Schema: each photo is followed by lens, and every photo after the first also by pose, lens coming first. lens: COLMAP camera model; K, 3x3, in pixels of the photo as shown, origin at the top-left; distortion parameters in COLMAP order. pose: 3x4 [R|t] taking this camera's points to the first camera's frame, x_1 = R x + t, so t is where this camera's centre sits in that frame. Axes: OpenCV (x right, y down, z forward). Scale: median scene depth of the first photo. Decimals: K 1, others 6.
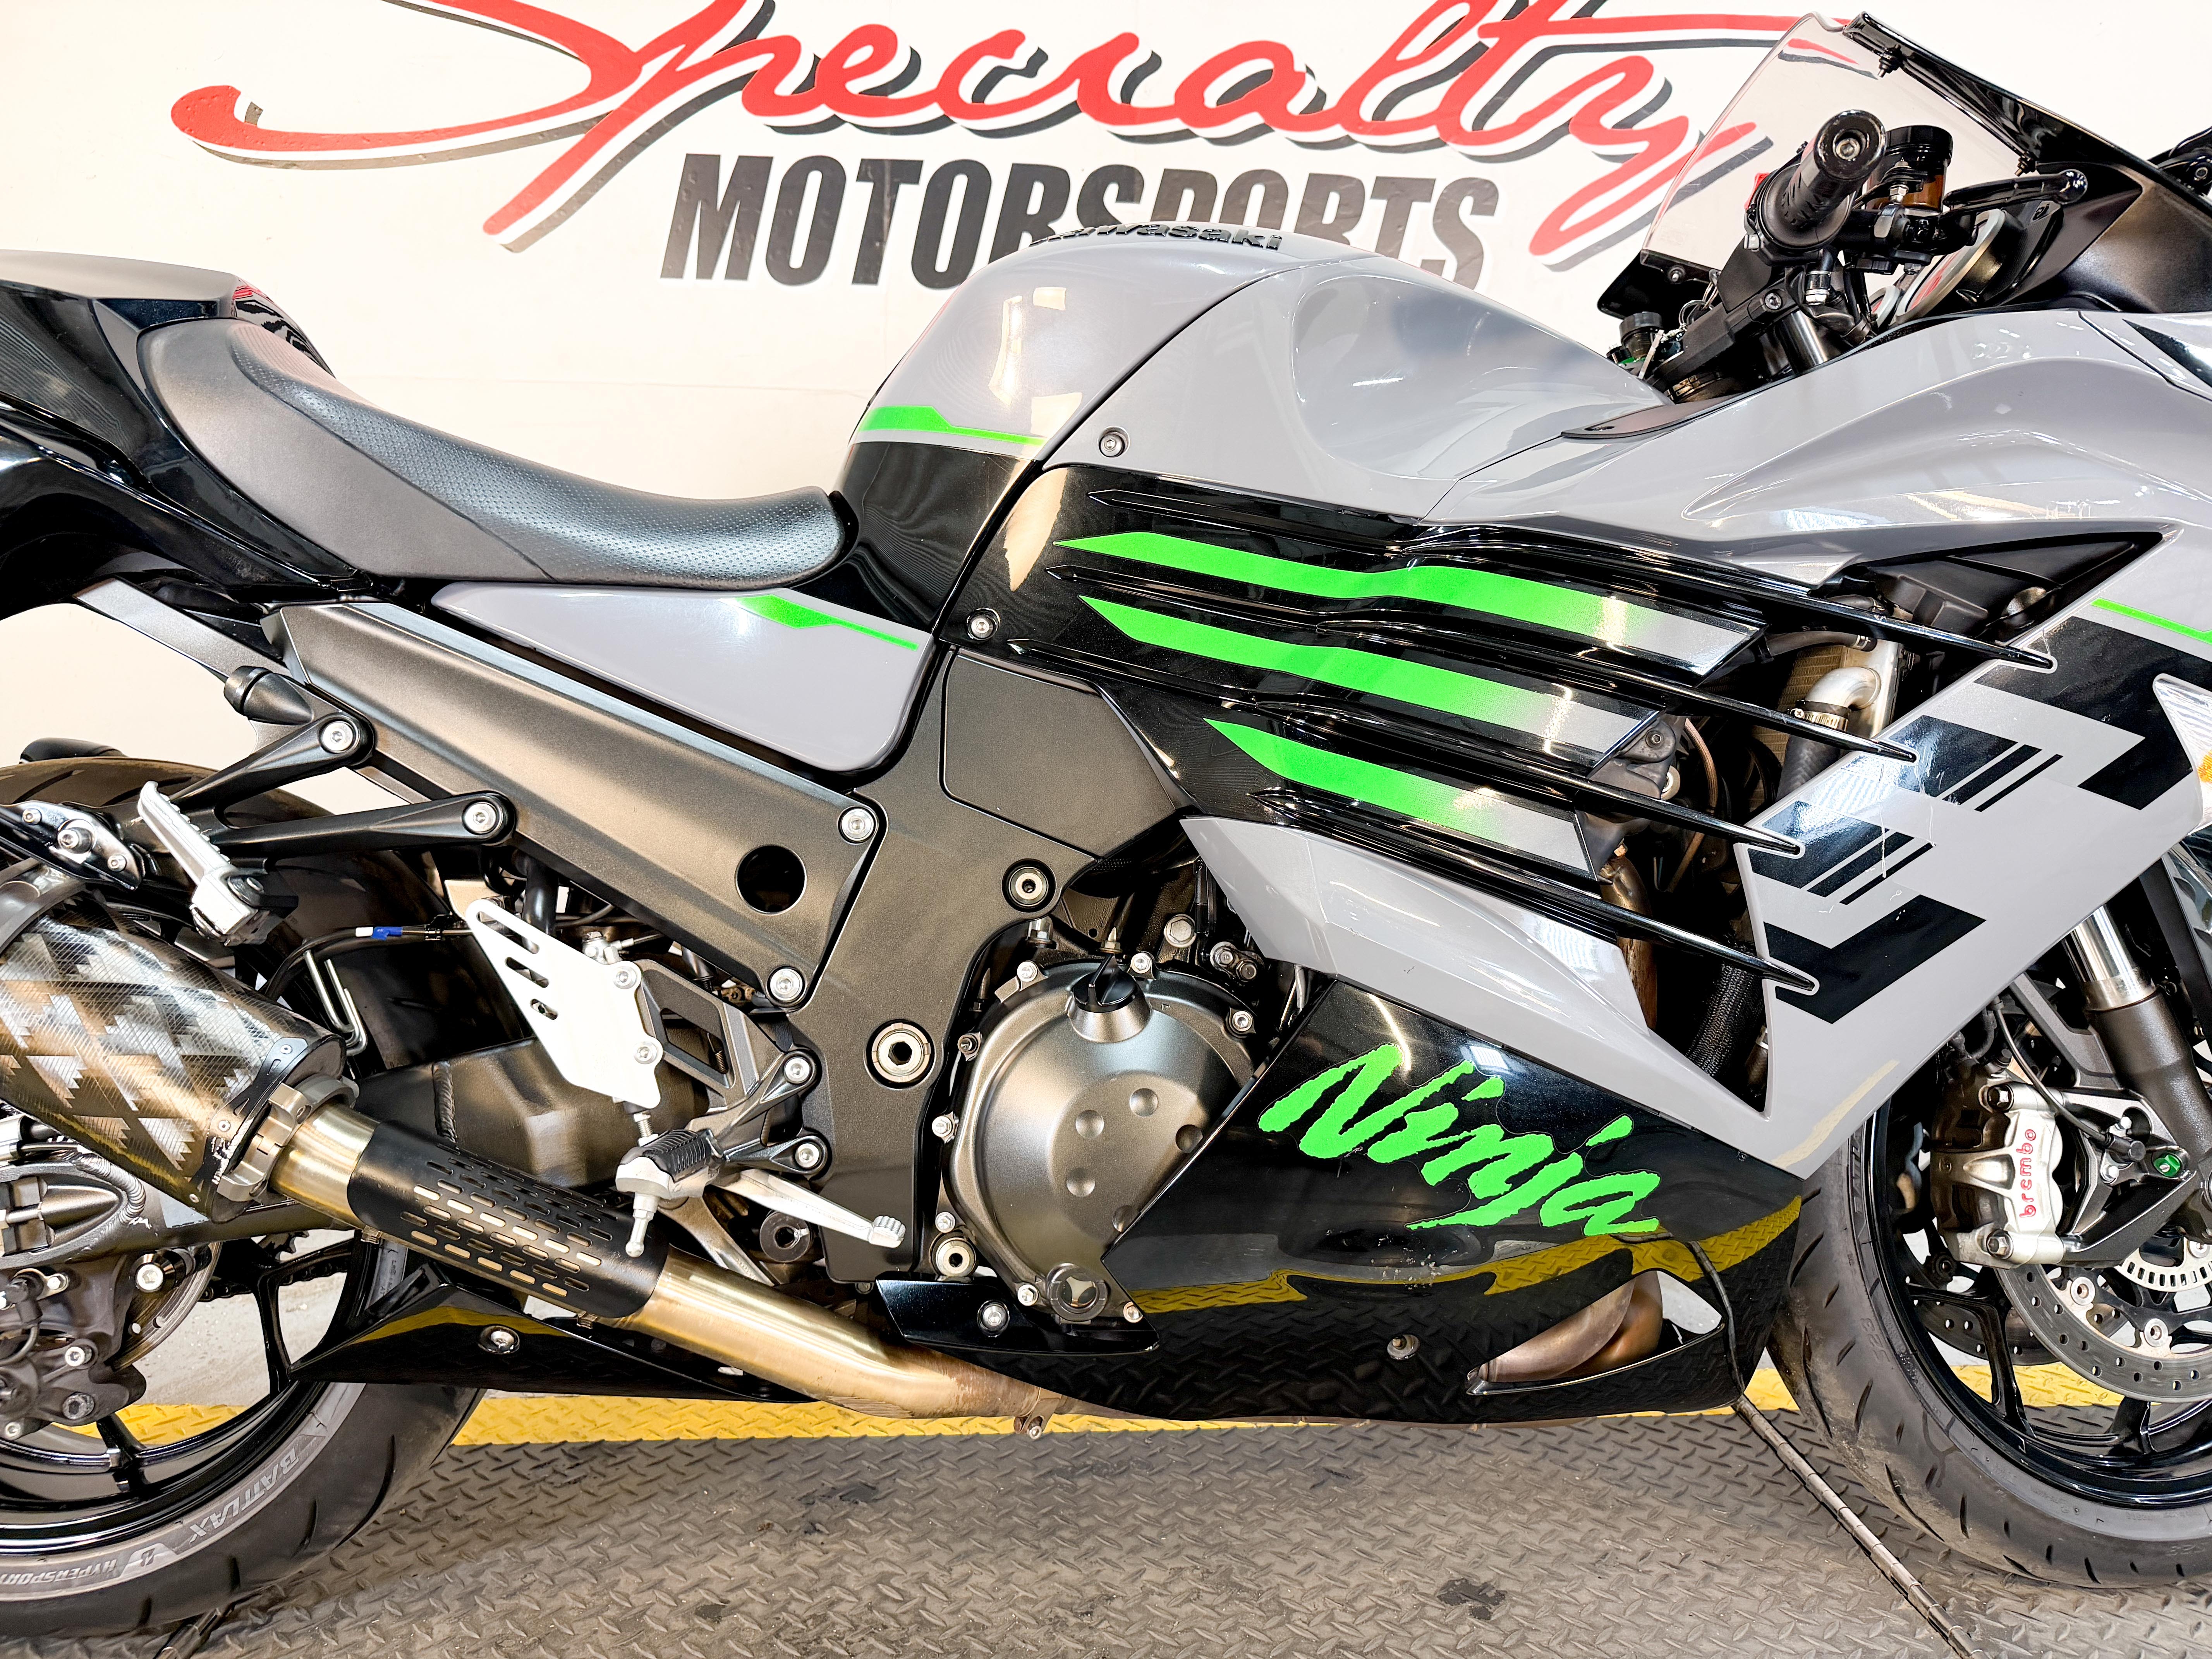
lens RADIAL K [[1667.5, 0, 1103.7], [0, 1667.5, 856.4], [0, 0, 1]] dist [-0.094294, 0.131364]
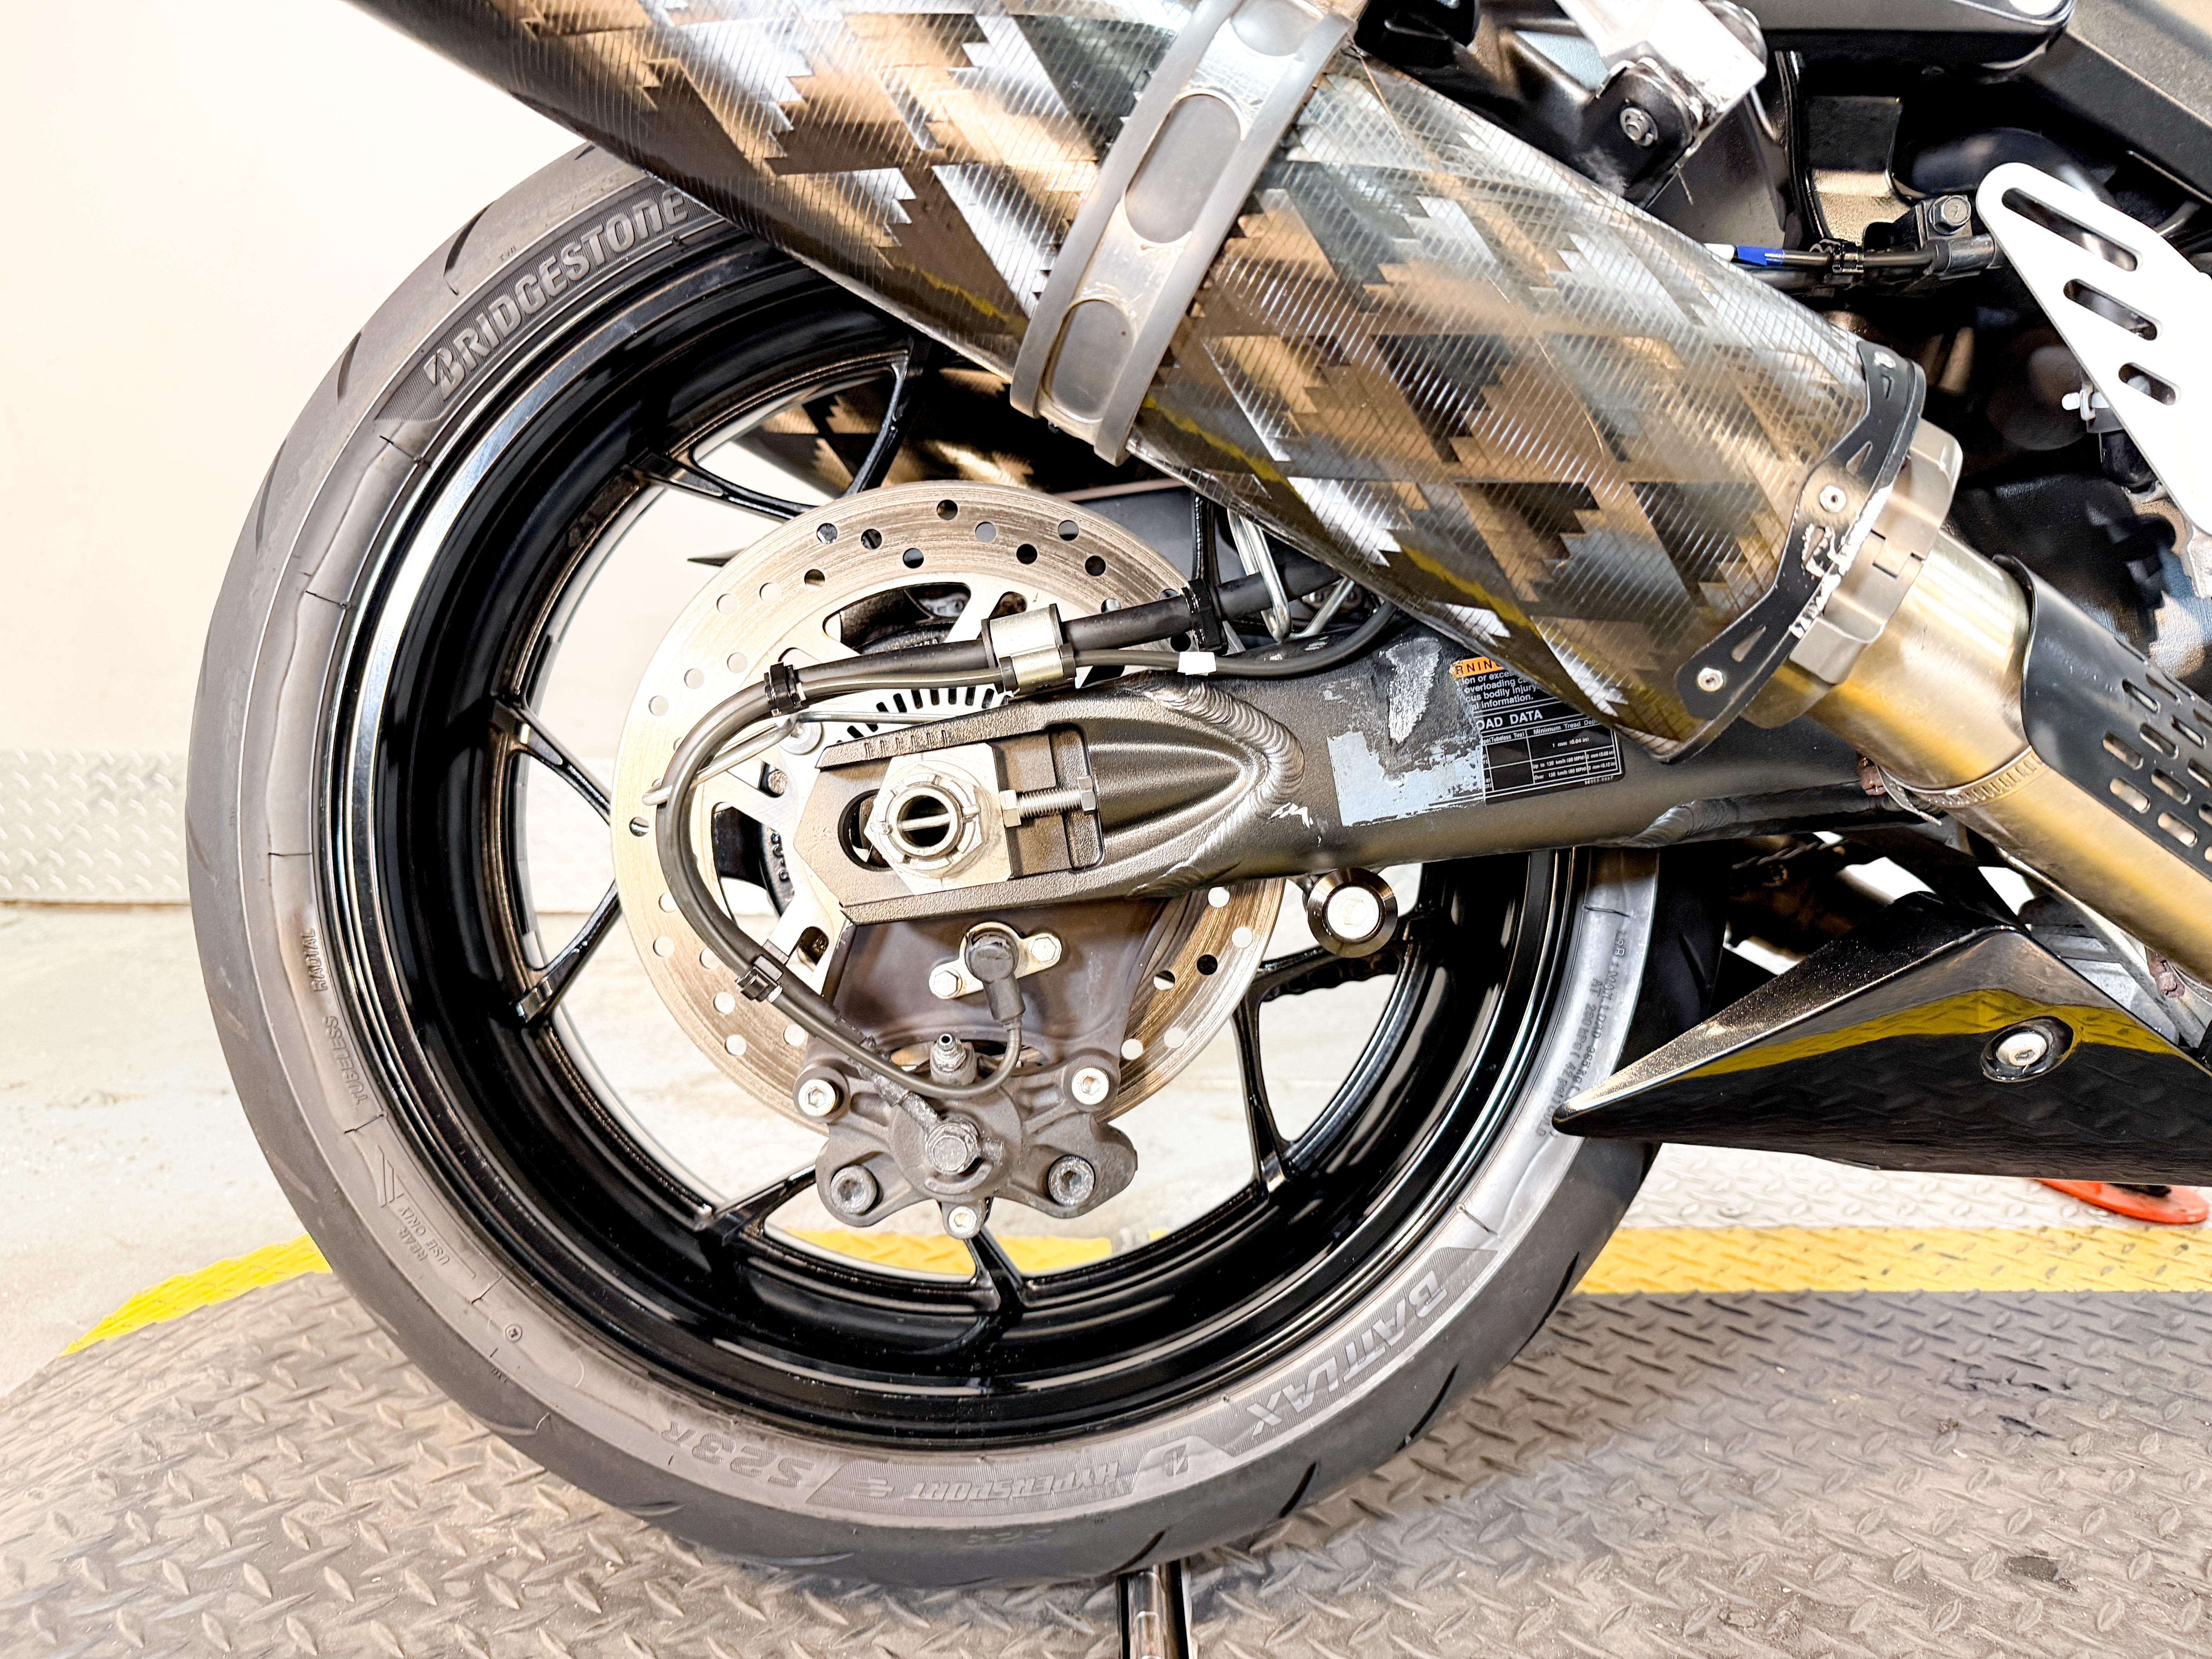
lens RADIAL K [[1538.9, 0, 1101.1], [0, 1538.9, 856.9], [0, 0, 1]] dist [-0.019283, 0.003703]
pose [[0.999014, 0.014772, -0.041861, -0.549449], [-0.012454, 0.998403, 0.055108, 0.185270], [0.042608, -0.054532, 0.997603, 0.466802]]
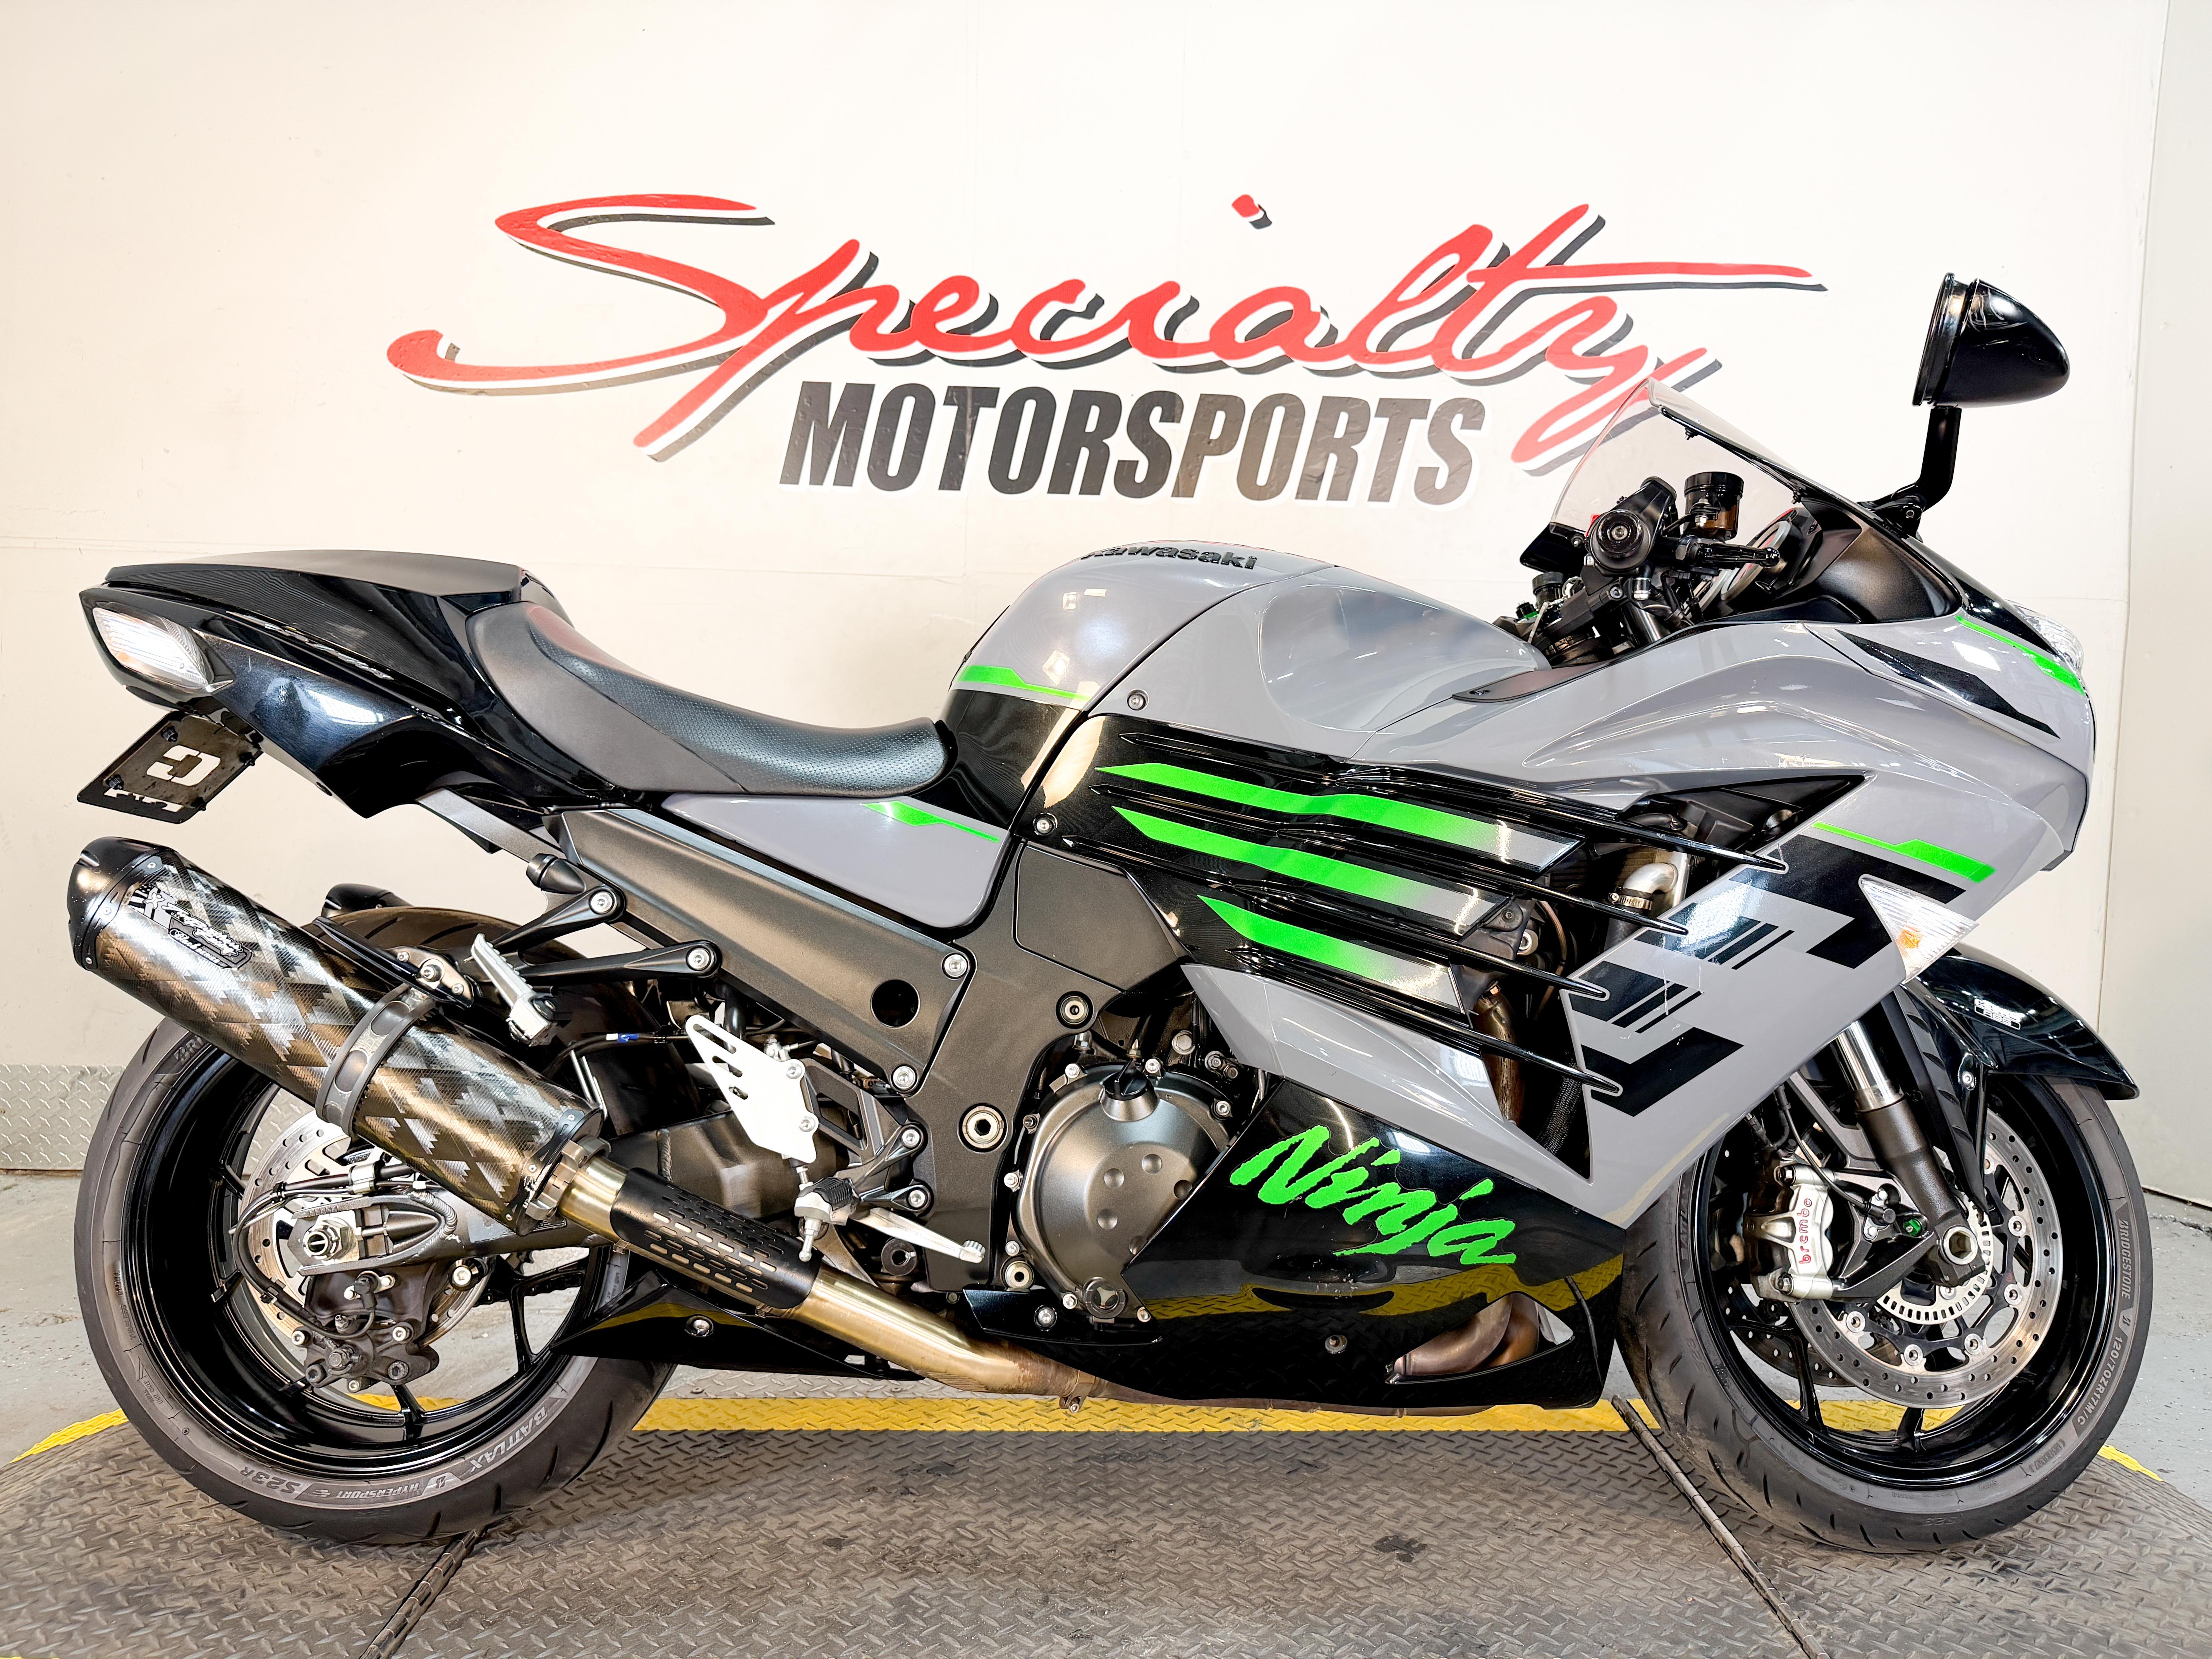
lens RADIAL K [[1473.1, 0, 1092.8], [0, 1473.1, 882.4], [0, 0, 1]] dist [0.000348, -0.002597]
pose [[0.999206, 0.009290, -0.038739, 0.017042], [-0.011431, 0.998398, -0.055422, -0.020158], [0.038162, 0.055821, 0.997711, -0.244585]]
